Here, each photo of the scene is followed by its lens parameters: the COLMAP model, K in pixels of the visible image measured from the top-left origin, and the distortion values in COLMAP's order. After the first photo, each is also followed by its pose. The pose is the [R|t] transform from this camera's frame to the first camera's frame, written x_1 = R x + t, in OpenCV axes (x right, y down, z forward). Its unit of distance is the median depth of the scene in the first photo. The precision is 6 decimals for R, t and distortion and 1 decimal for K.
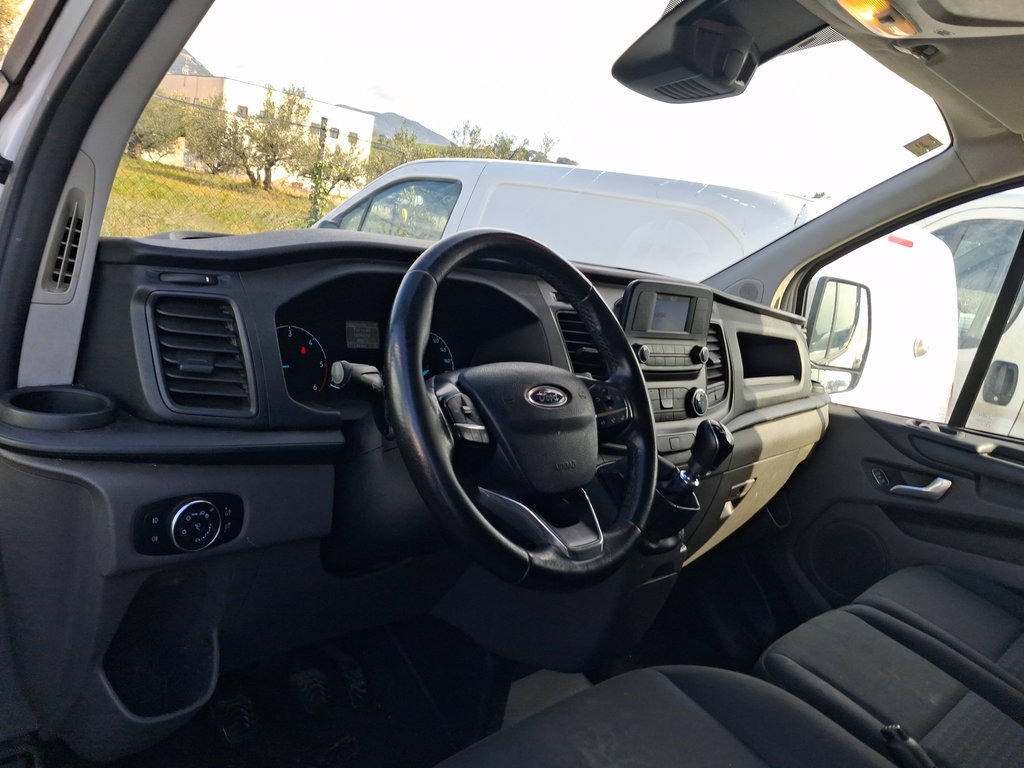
lens RADIAL K [[792.7, 0, 512.0], [0, 792.7, 384.0], [0, 0, 1]] dist [-0.000007, 0.004181]
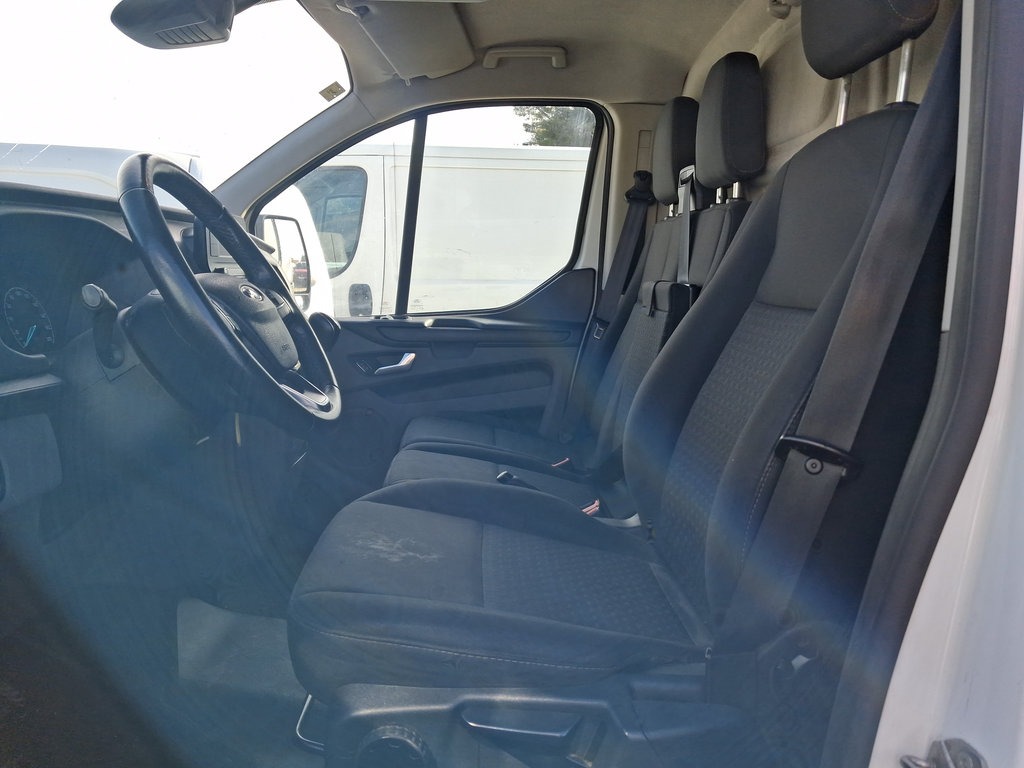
lens RADIAL K [[792.7, 0, 512.0], [0, 792.7, 384.0], [0, 0, 1]] dist [-0.000007, 0.004181]
pose [[0.685958, -0.262918, 0.678480, -0.243490], [0.238454, 0.962173, 0.131770, 0.039922], [-0.687460, 0.071397, 0.722704, -0.047145]]
